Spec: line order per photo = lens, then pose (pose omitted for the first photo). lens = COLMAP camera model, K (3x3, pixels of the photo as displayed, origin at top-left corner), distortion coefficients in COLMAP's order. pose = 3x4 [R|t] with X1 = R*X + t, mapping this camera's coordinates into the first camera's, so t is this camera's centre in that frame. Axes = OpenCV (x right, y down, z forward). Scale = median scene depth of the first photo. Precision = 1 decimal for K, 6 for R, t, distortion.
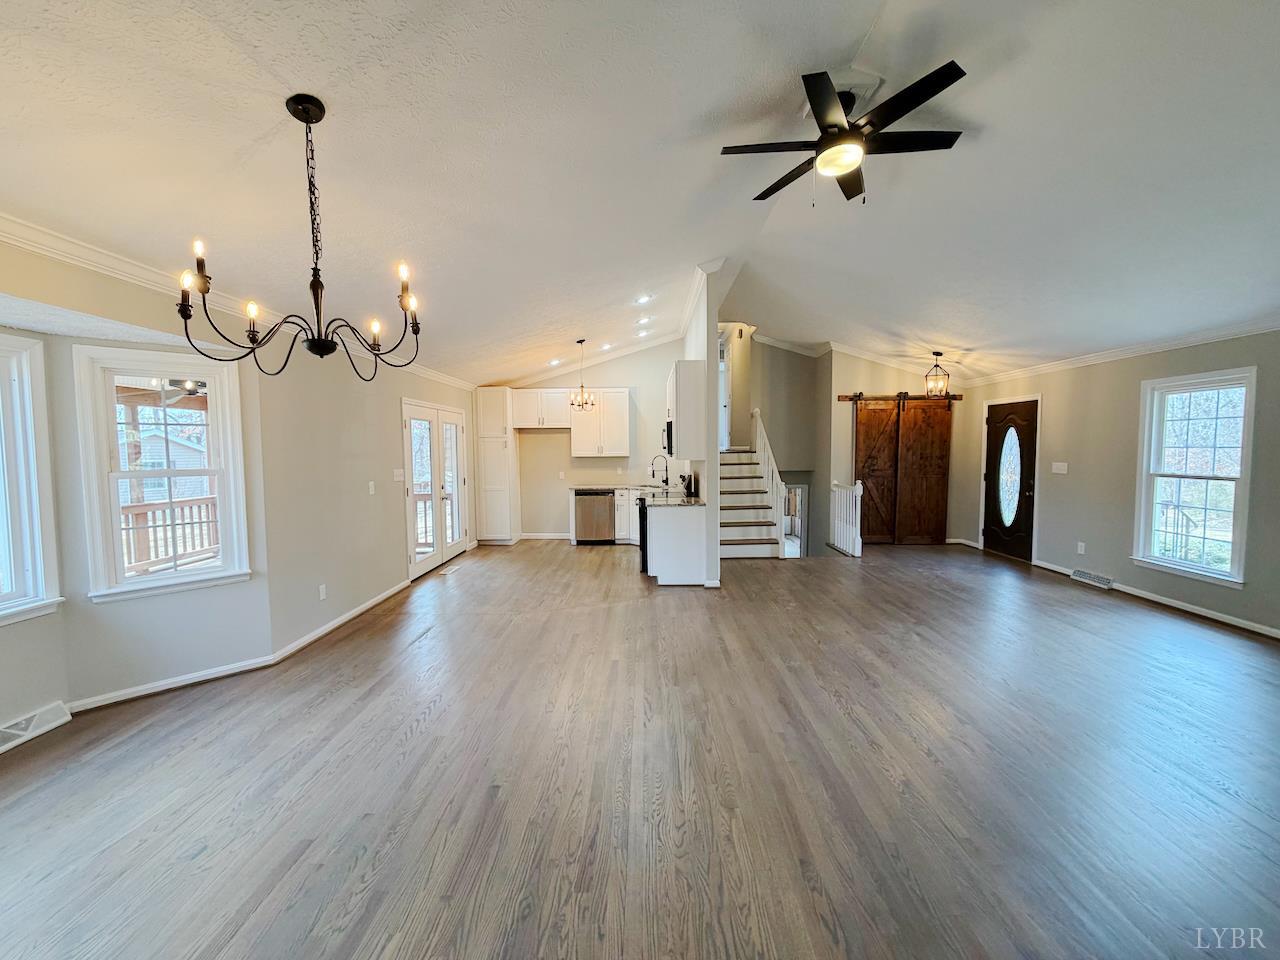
lens RADIAL K [[509.4, 0, 642.5], [0, 509.4, 476.0], [0, 0, 1]] dist [-0.001550, -0.000146]
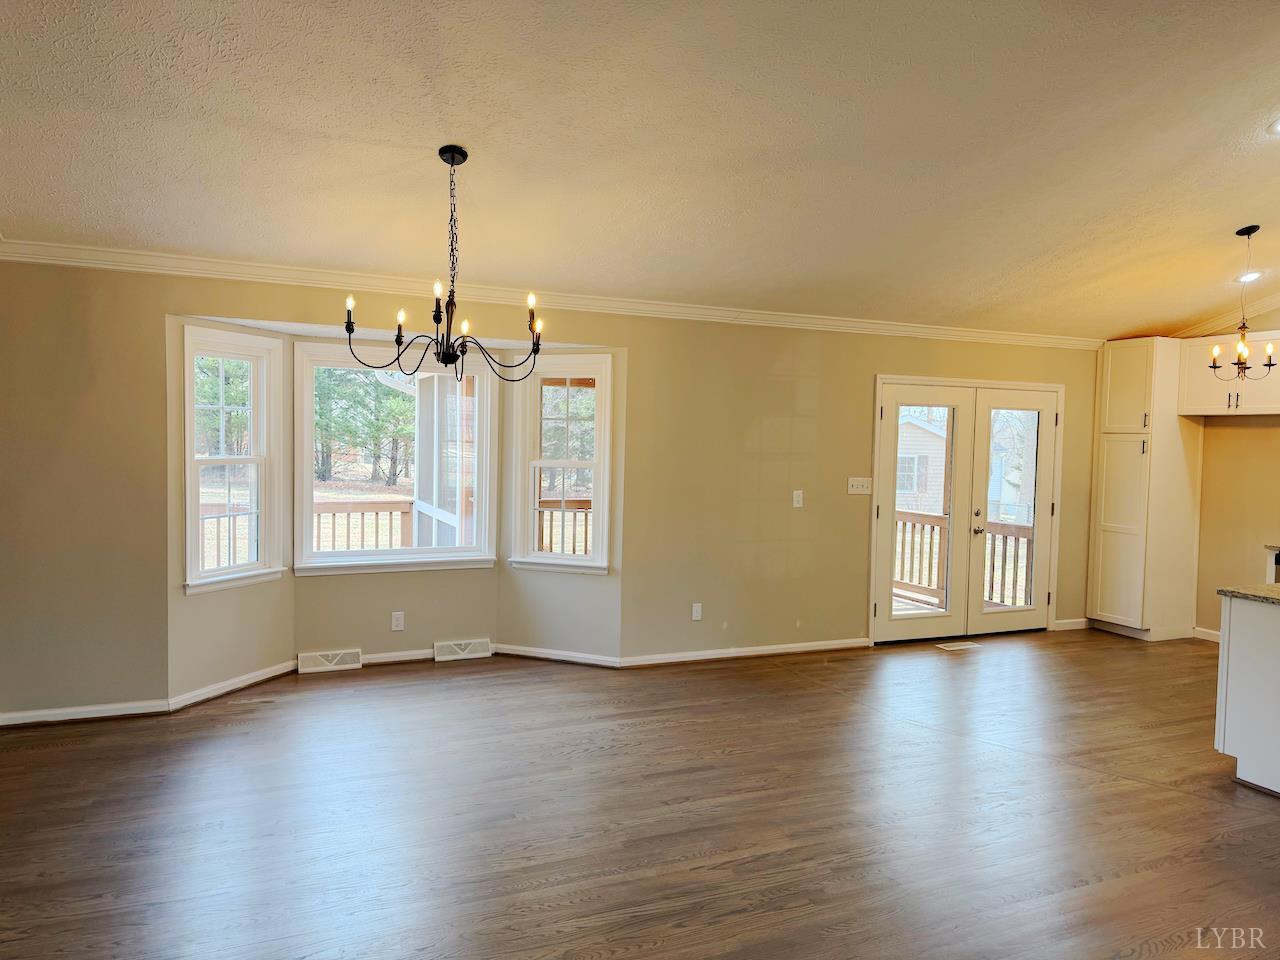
lens RADIAL K [[903.1, 0, 647.6], [0, 903.1, 479.7], [0, 0, 1]] dist [0.068178, -0.078114]
pose [[0.412520, 0.062707, -0.908788, 0.775300], [-0.079880, 0.996275, 0.032484, -0.038828], [0.907440, 0.059193, 0.415992, 0.308780]]
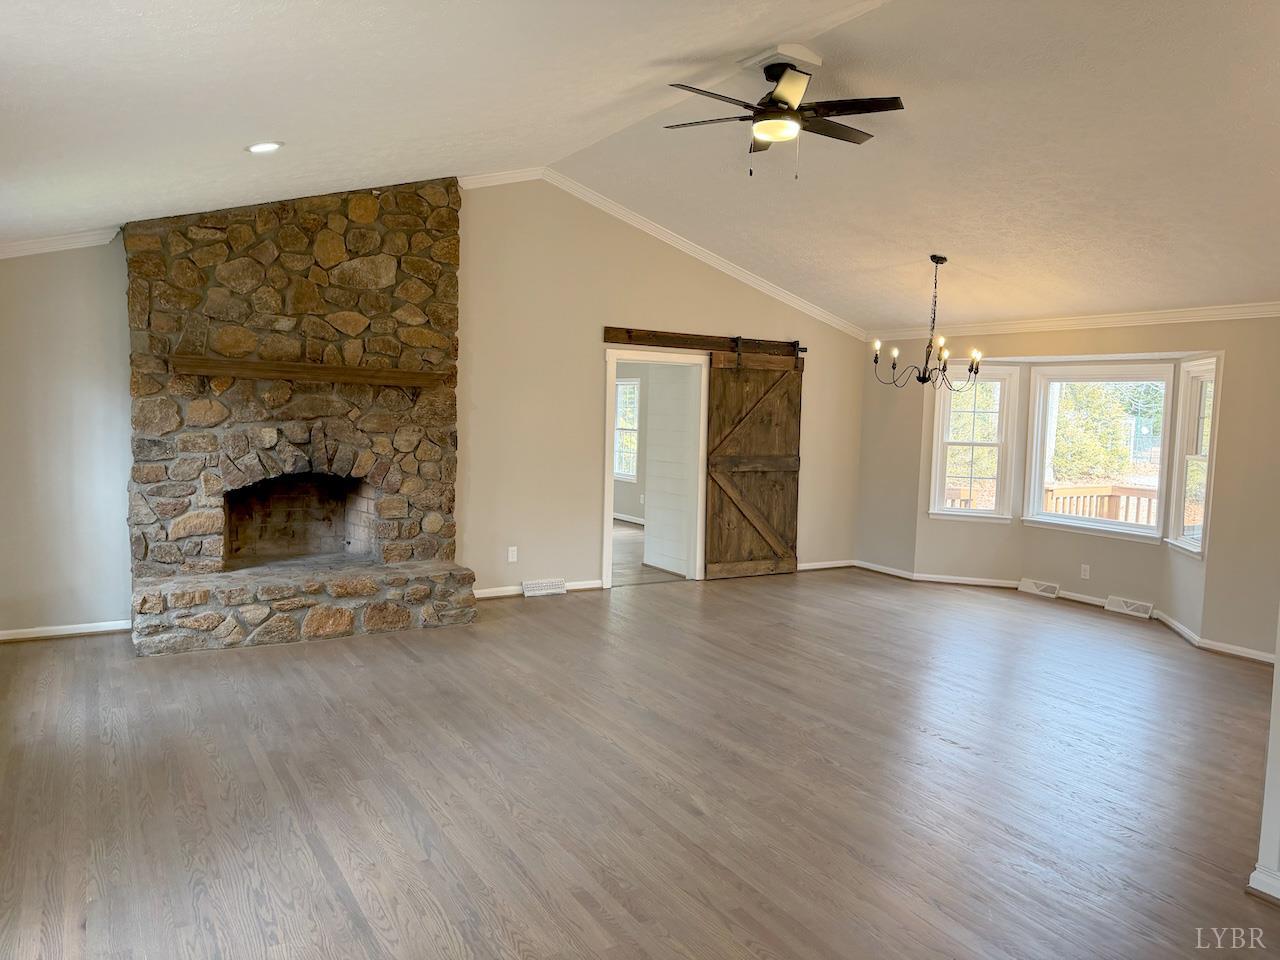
lens RADIAL K [[903.1, 0, 629.2], [0, 903.1, 474.8], [0, 0, 1]] dist [0.068178, -0.078114]
pose [[-0.856827, 0.016751, -0.515331, 1.170355], [-0.058978, 0.989728, 0.130231, -0.145433], [0.512219, 0.141979, -0.847038, 1.858525]]
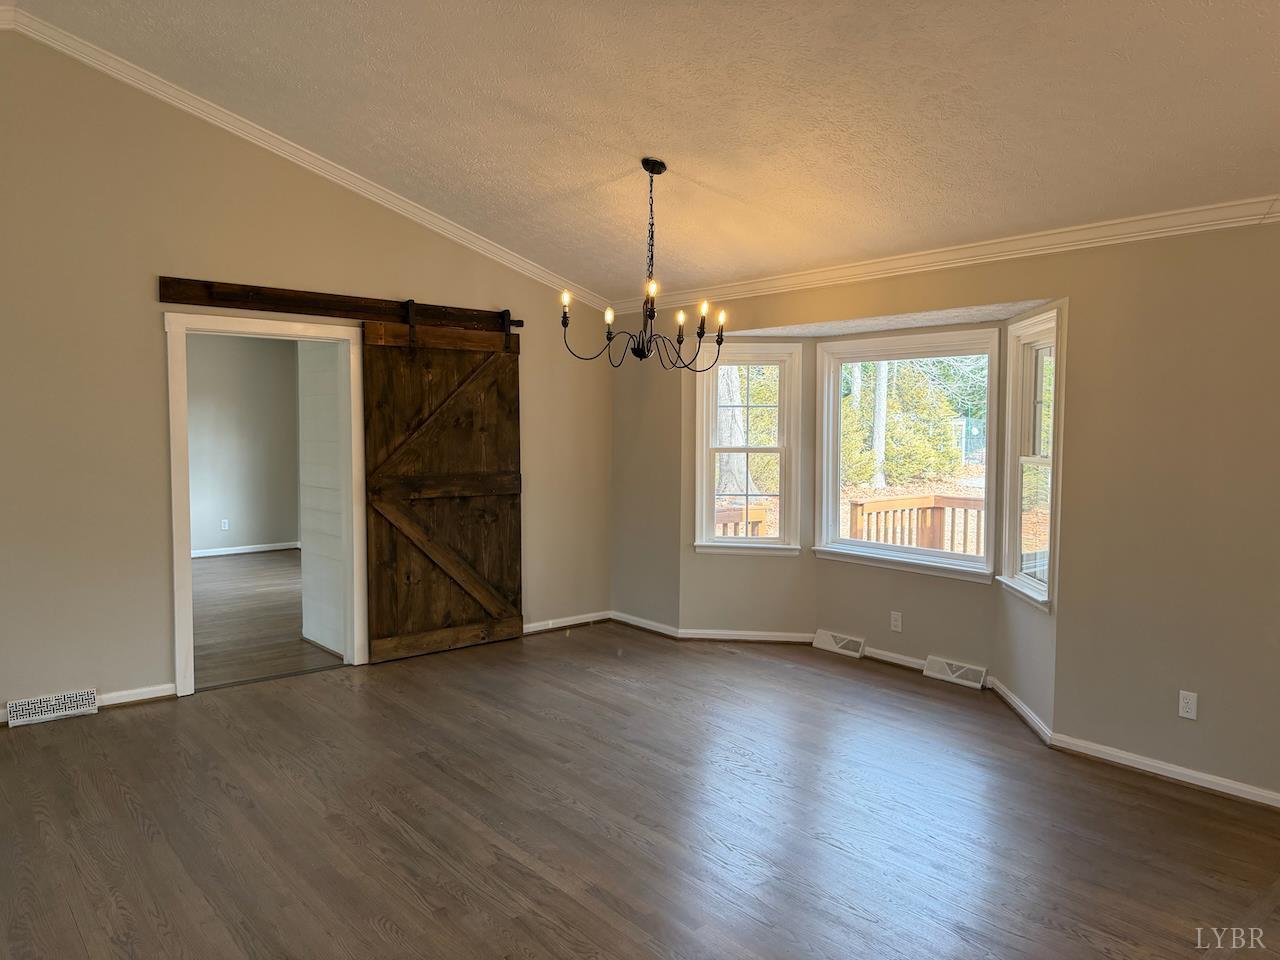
lens RADIAL K [[903.1, 0, 634.9], [0, 903.1, 468.6], [0, 0, 1]] dist [0.068178, -0.078114]
pose [[-0.768250, 0.031517, -0.639374, 0.458969], [-0.043547, 0.993901, 0.101317, -0.097759], [0.638667, 0.105679, -0.762191, 1.478996]]
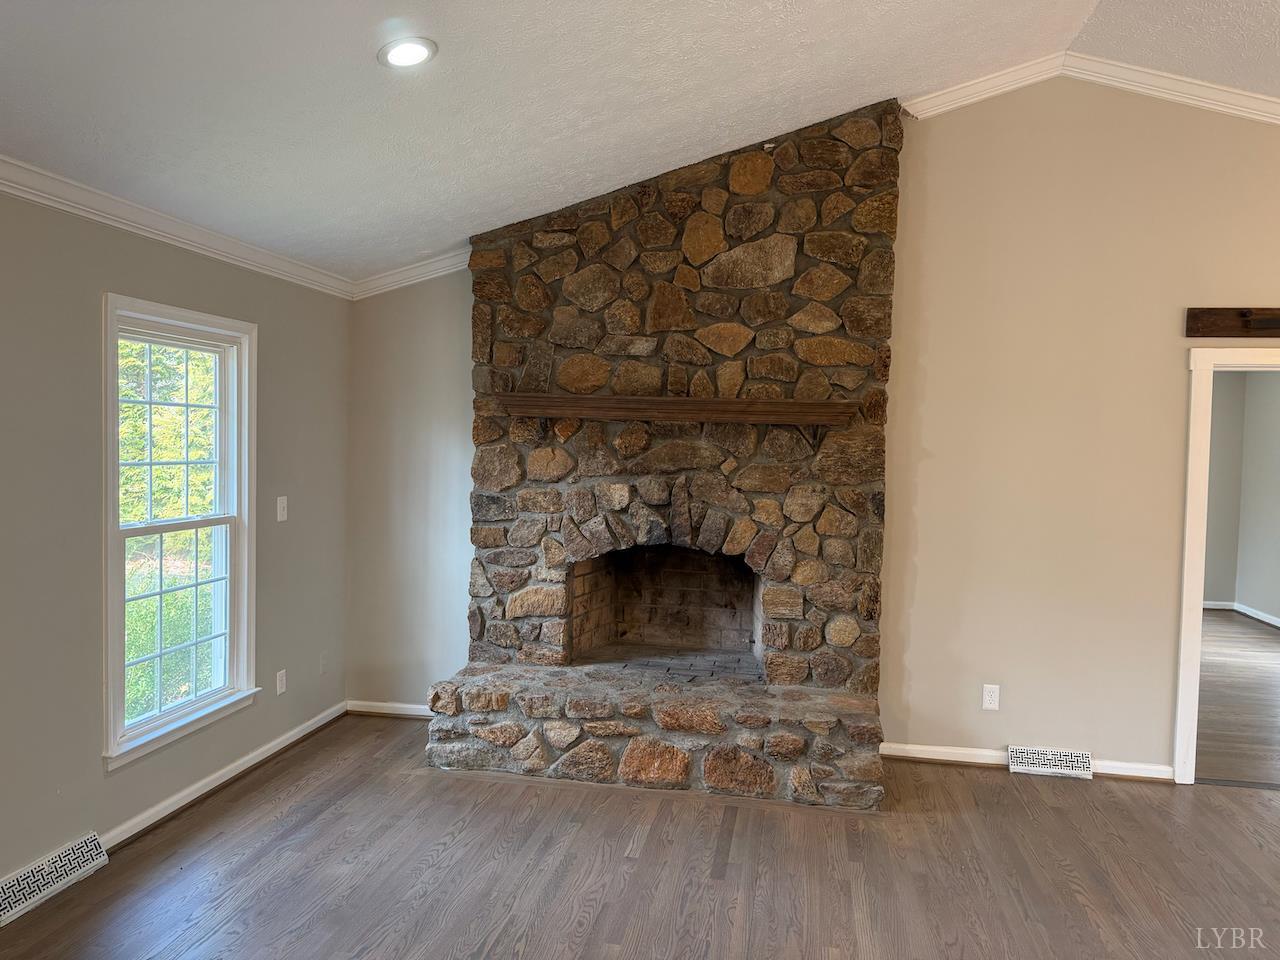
lens RADIAL K [[903.1, 0, 630.6], [0, 903.1, 482.4], [0, 0, 1]] dist [0.068178, -0.078114]
pose [[-0.983754, -0.024993, 0.177771, 0.620714], [-0.005079, 0.993740, 0.111603, -0.115654], [-0.179448, 0.108887, -0.977723, 1.304619]]
